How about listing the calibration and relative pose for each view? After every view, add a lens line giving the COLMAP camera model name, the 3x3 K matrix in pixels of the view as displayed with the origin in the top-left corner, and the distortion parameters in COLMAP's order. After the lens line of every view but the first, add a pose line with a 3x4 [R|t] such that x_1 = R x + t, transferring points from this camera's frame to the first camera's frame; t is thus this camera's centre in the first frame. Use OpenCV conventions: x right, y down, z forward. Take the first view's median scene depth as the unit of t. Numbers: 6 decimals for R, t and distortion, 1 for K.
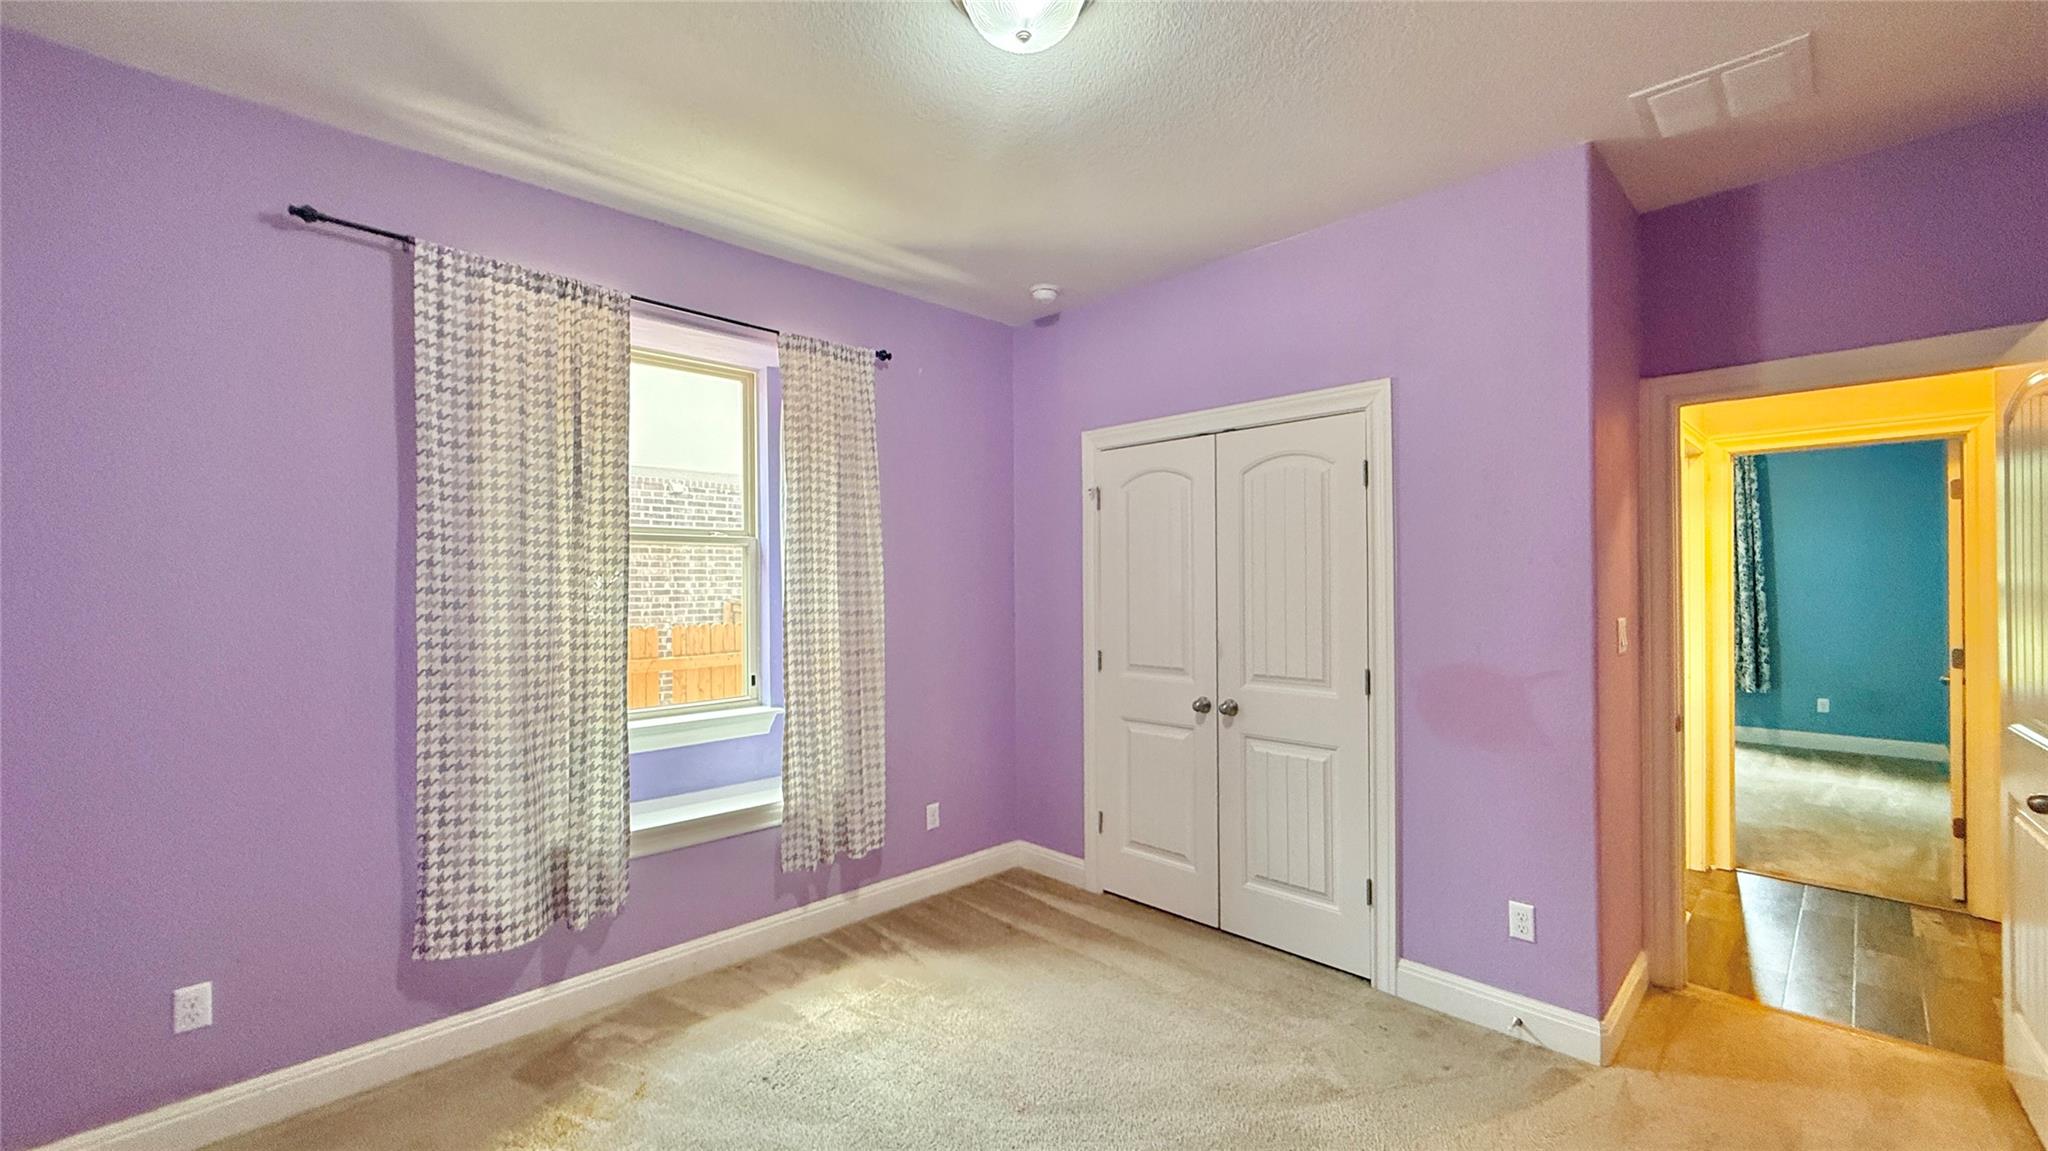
lens RADIAL K [[820.6, 0, 1043.9], [0, 820.6, 583.9], [0, 0, 1]] dist [-0.000973, 0.000012]
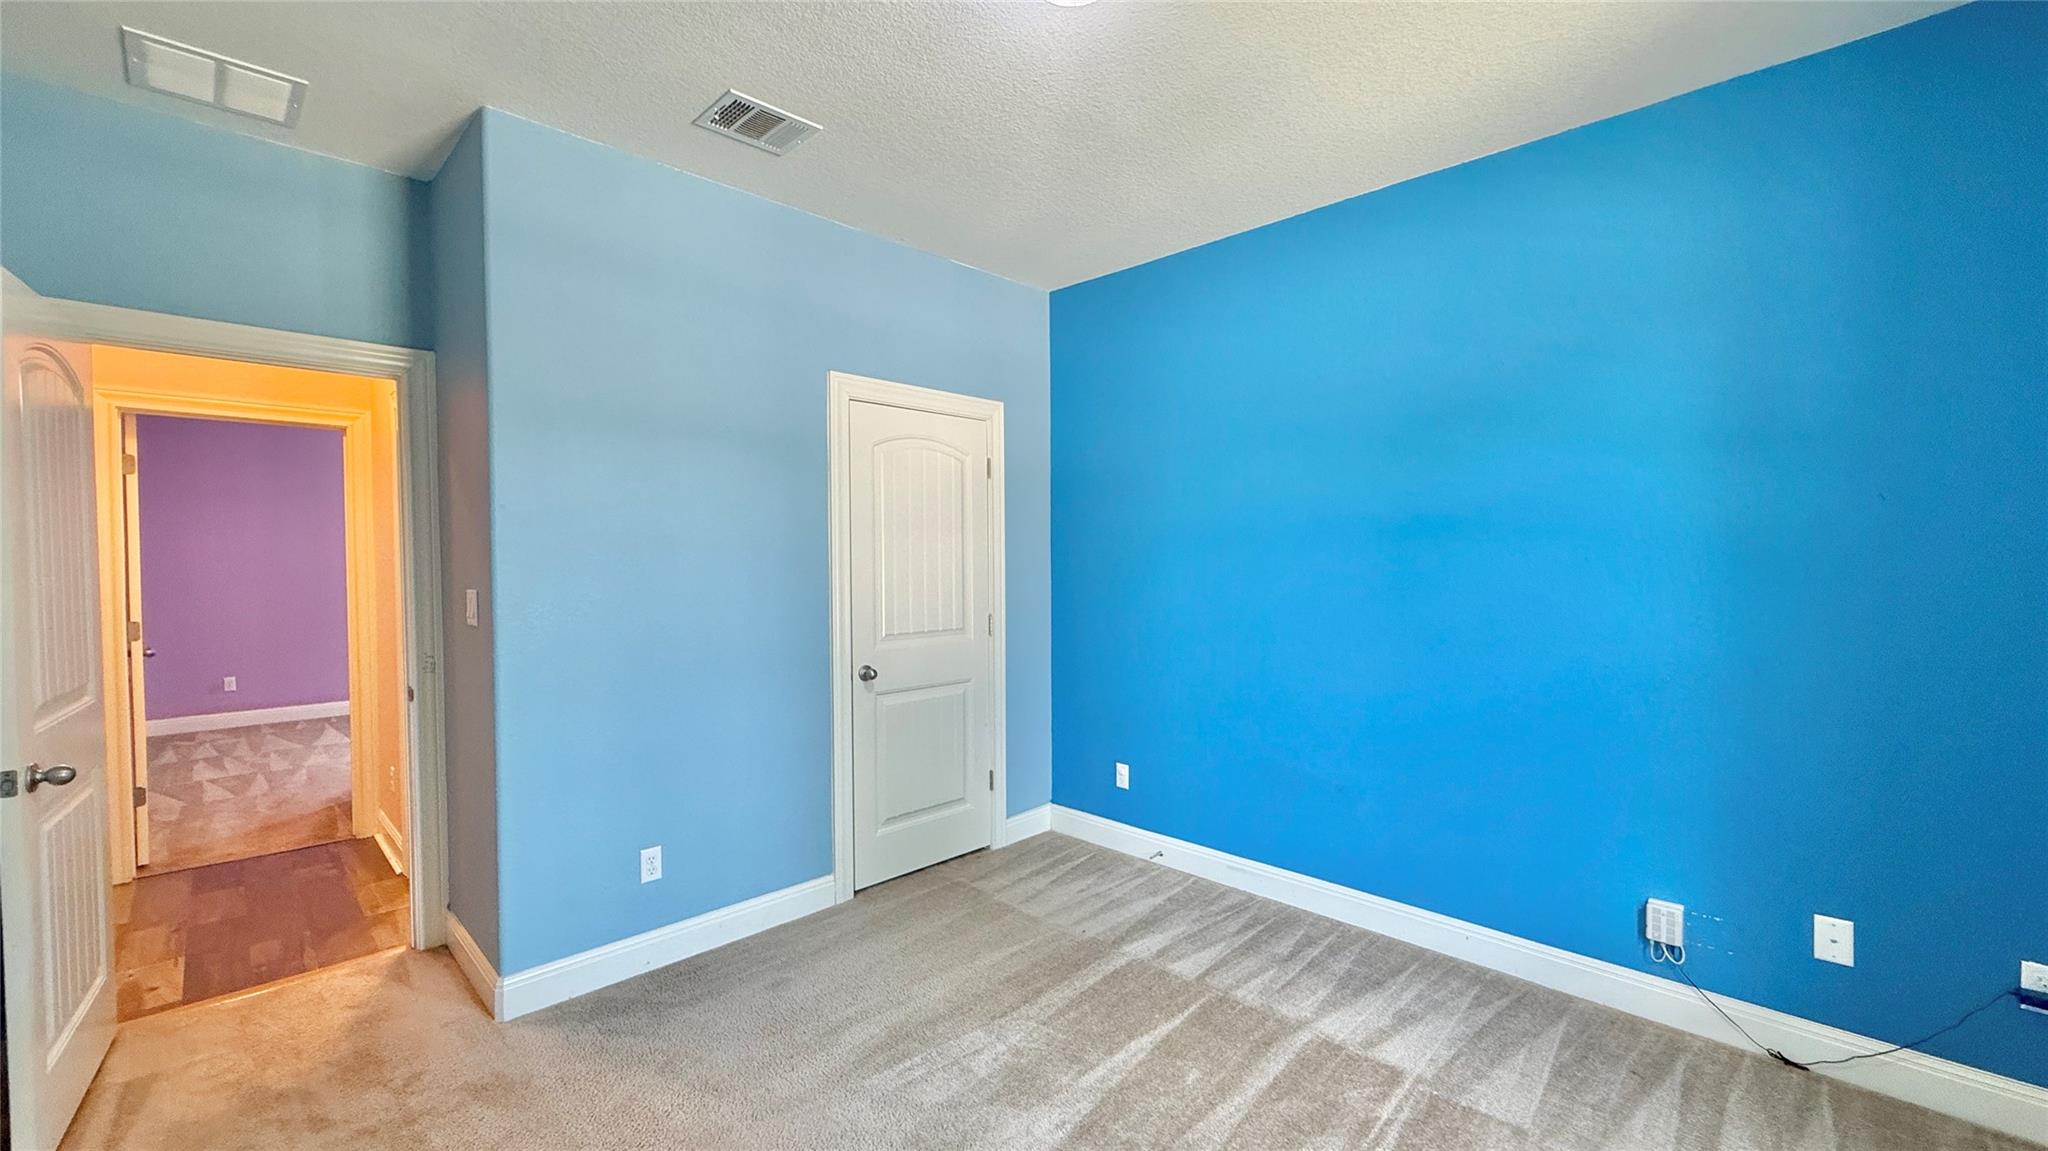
lens RADIAL K [[820.6, 0, 1044.3], [0, 820.6, 569.9], [0, 0, 1]] dist [-0.000973, 0.000012]
pose [[-0.002383, -0.012536, 0.999919, -0.821099], [0.000915, 0.999921, 0.012539, 0.011734], [-0.999997, 0.000944, -0.002371, 0.795455]]
